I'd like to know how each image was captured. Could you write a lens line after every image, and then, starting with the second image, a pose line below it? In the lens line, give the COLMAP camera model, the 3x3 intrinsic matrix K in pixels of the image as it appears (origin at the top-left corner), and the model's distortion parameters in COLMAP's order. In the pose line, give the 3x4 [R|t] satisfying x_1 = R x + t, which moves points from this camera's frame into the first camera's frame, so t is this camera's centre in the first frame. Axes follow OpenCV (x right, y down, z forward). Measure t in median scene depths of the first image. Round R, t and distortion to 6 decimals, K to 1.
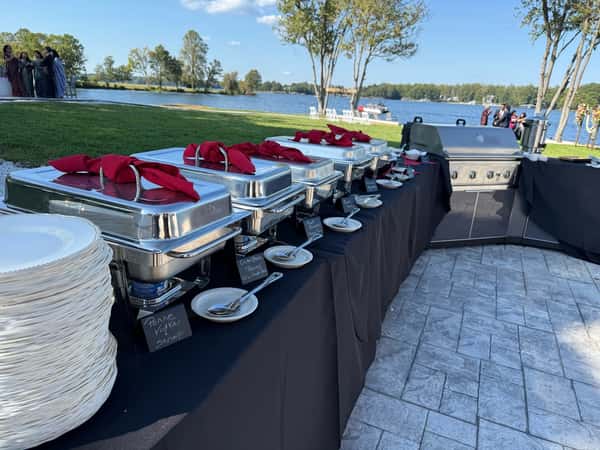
lens RADIAL K [[403.6, 0, 300.0], [0, 403.6, 225.0], [0, 0, 1]] dist [0.003295, -0.027564]
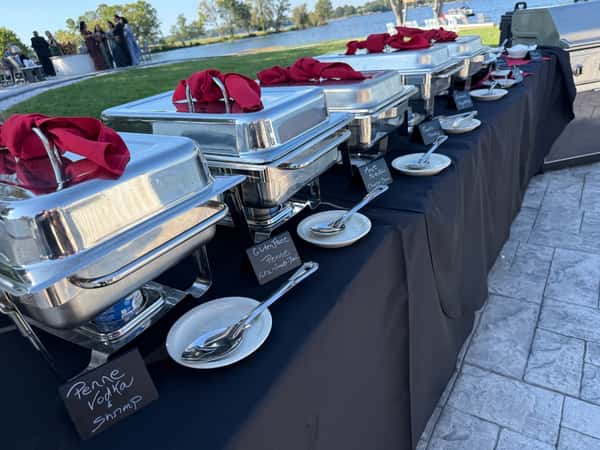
lens RADIAL K [[403.6, 0, 300.0], [0, 403.6, 225.0], [0, 0, 1]] dist [0.003295, -0.027564]
pose [[0.968085, -0.094356, -0.232182, 0.033644], [0.128745, 0.982071, 0.137701, -0.012429], [0.215026, -0.163199, 0.962876, 0.165411]]
